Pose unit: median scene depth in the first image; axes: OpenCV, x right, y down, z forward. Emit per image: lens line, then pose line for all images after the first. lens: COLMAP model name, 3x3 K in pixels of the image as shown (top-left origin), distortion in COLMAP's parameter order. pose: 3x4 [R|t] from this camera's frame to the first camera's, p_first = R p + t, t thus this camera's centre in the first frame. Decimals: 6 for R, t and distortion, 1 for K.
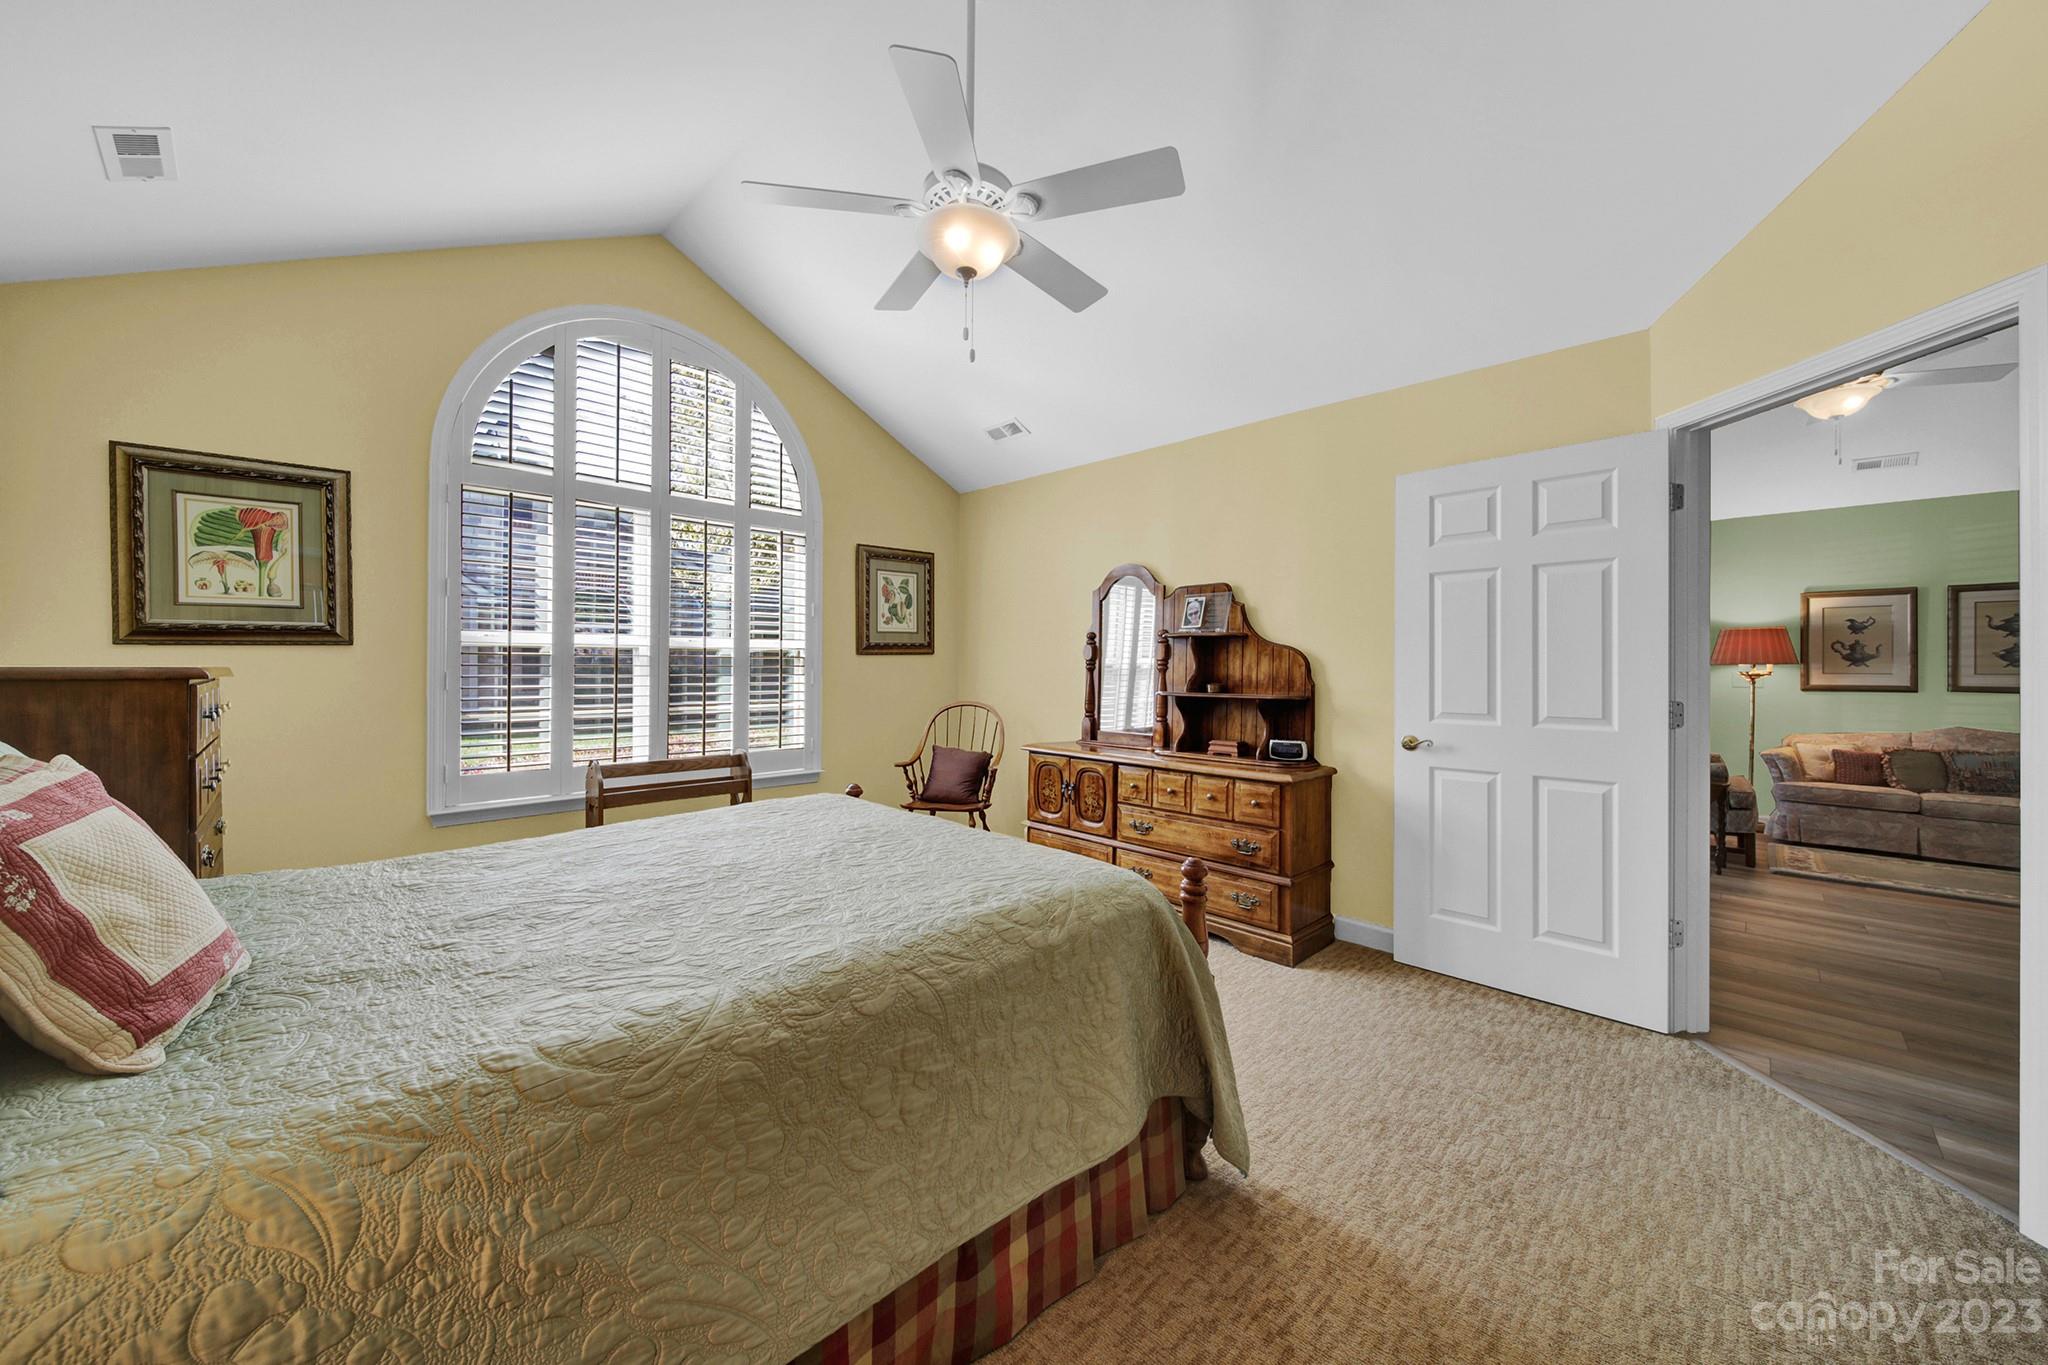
lens RADIAL K [[746.0, 0, 1020.1], [0, 746.0, 667.7], [0, 0, 1]] dist [0.000128, -0.000735]
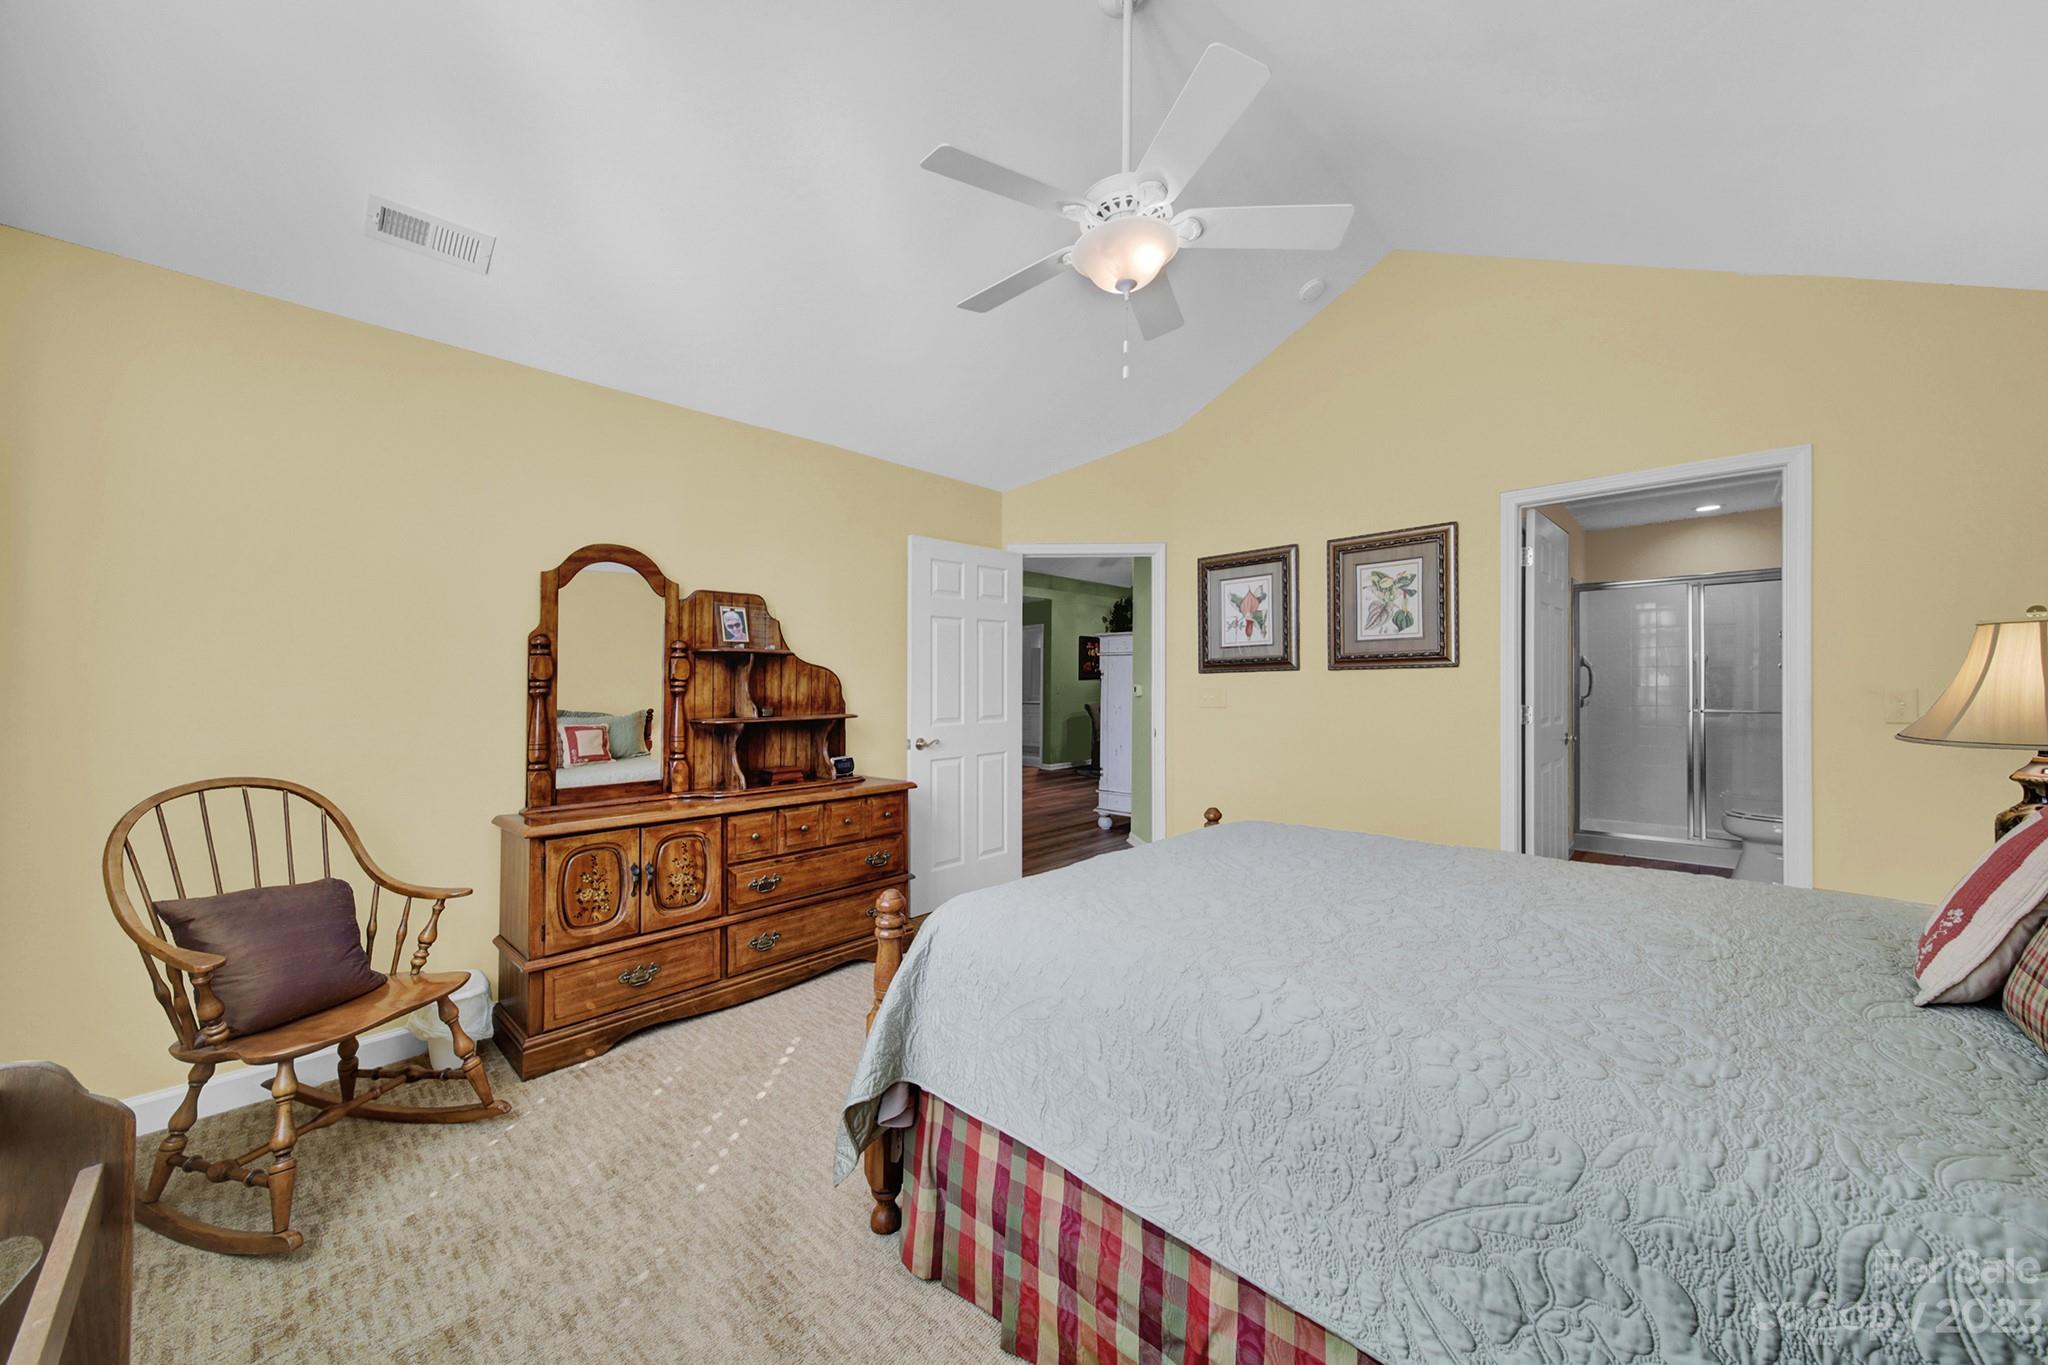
lens RADIAL K [[746.0, 0, 1032.2], [0, 746.0, 672.9], [0, 0, 1]] dist [0.000128, -0.000735]
pose [[-0.035805, 0.009249, 0.999316, -1.091803], [0.012848, 0.999879, -0.008794, -0.011994], [-0.999276, 0.012525, -0.035920, 1.194908]]
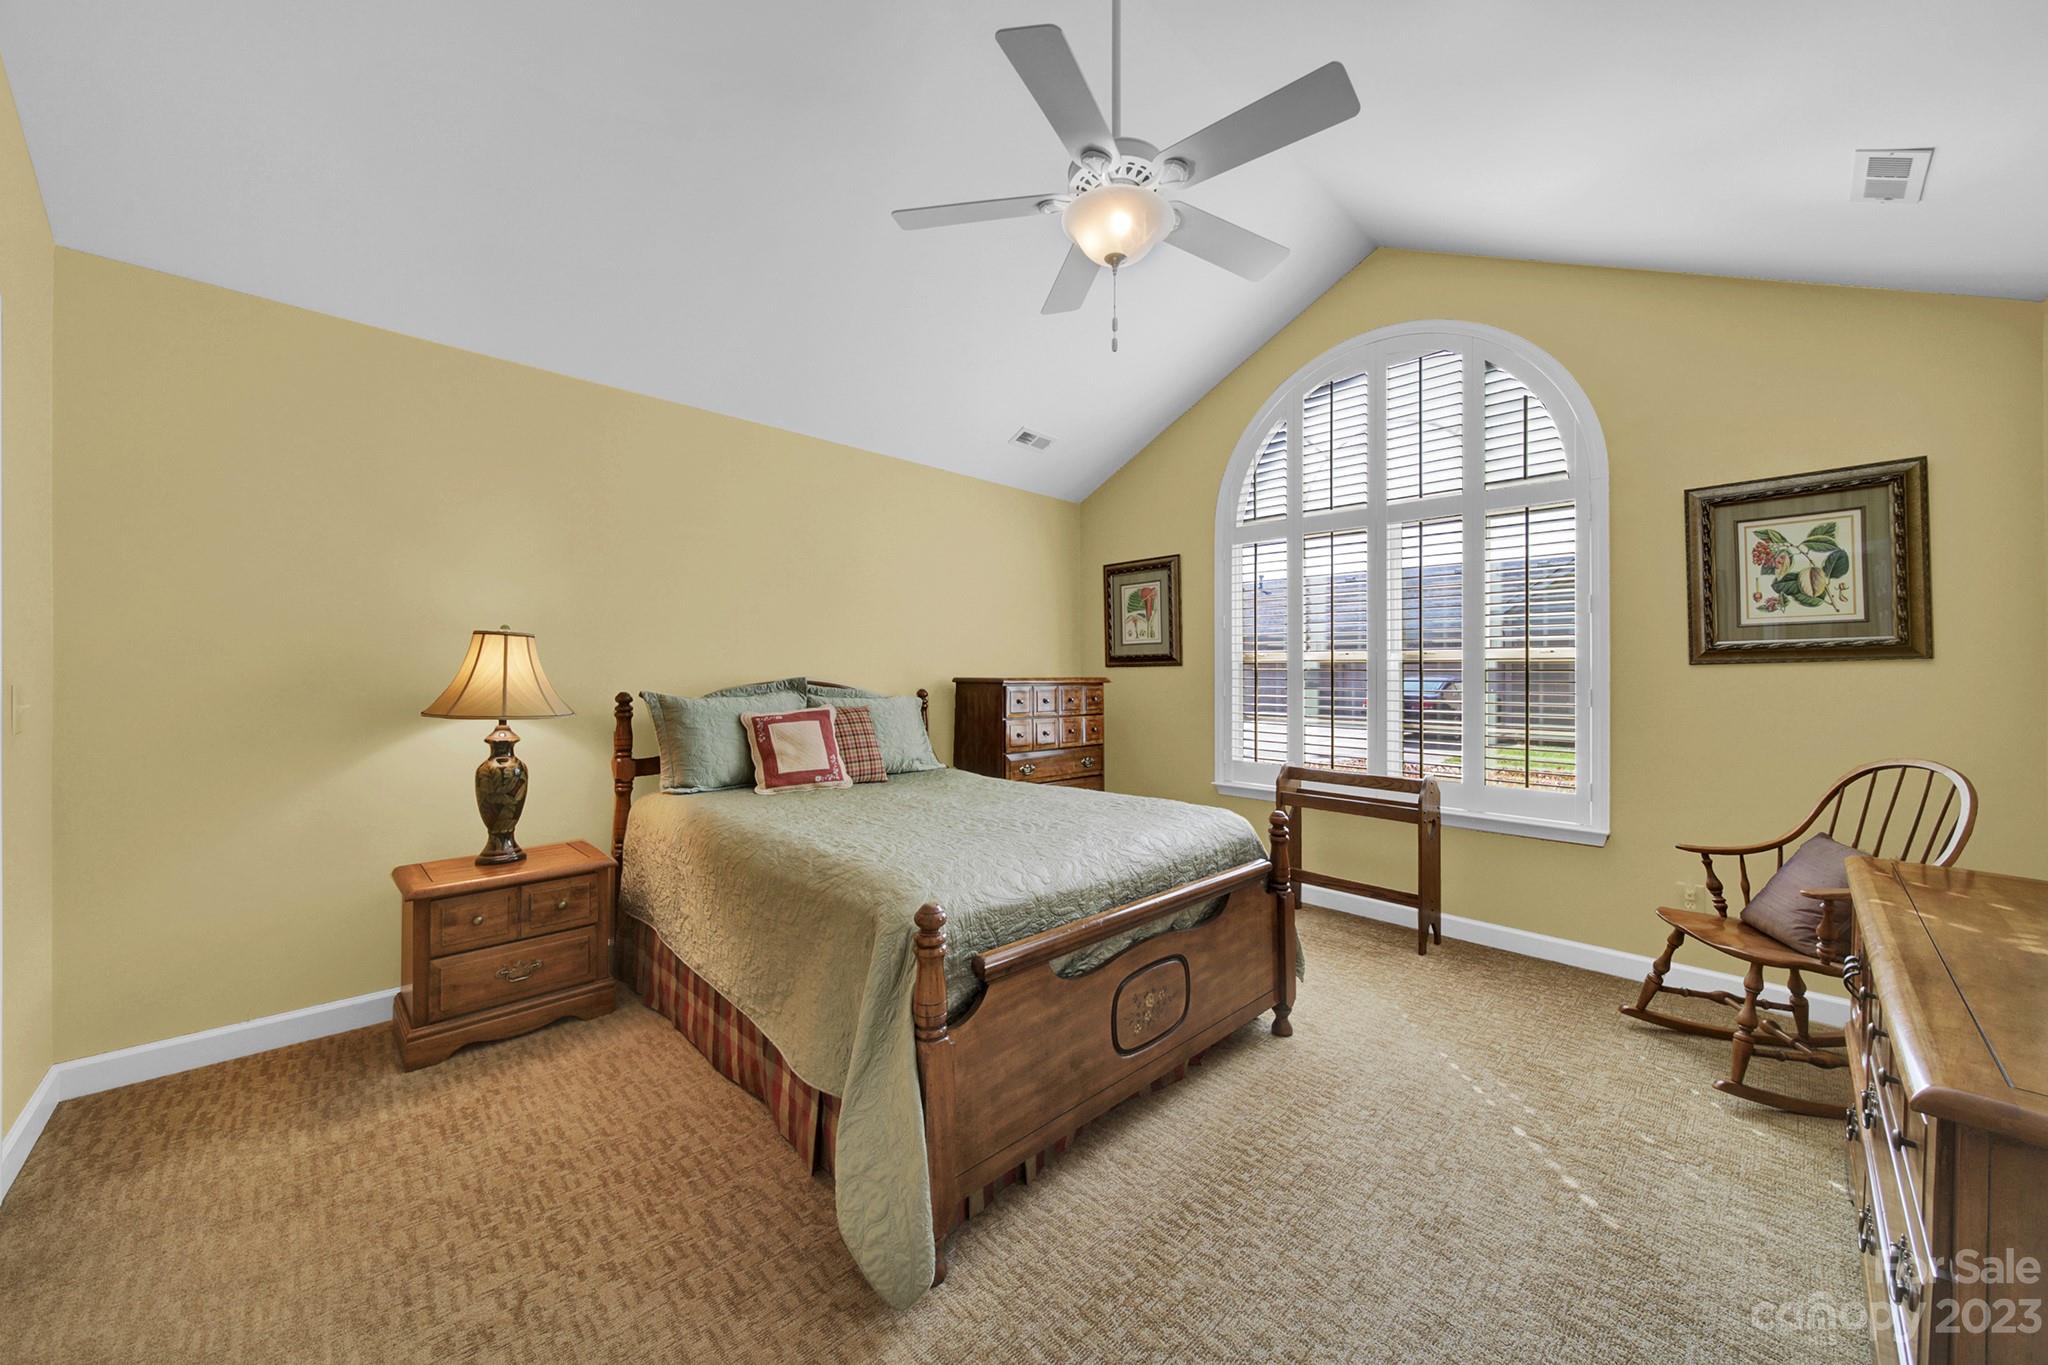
lens RADIAL K [[746.0, 0, 1010.2], [0, 746.0, 674.6], [0, 0, 1]] dist [0.000128, -0.000735]
pose [[-0.029297, -0.005586, -0.999555, 0.412523], [-0.012135, 0.999913, -0.005232, 0.001081], [0.999497, 0.011976, -0.029362, 0.425818]]
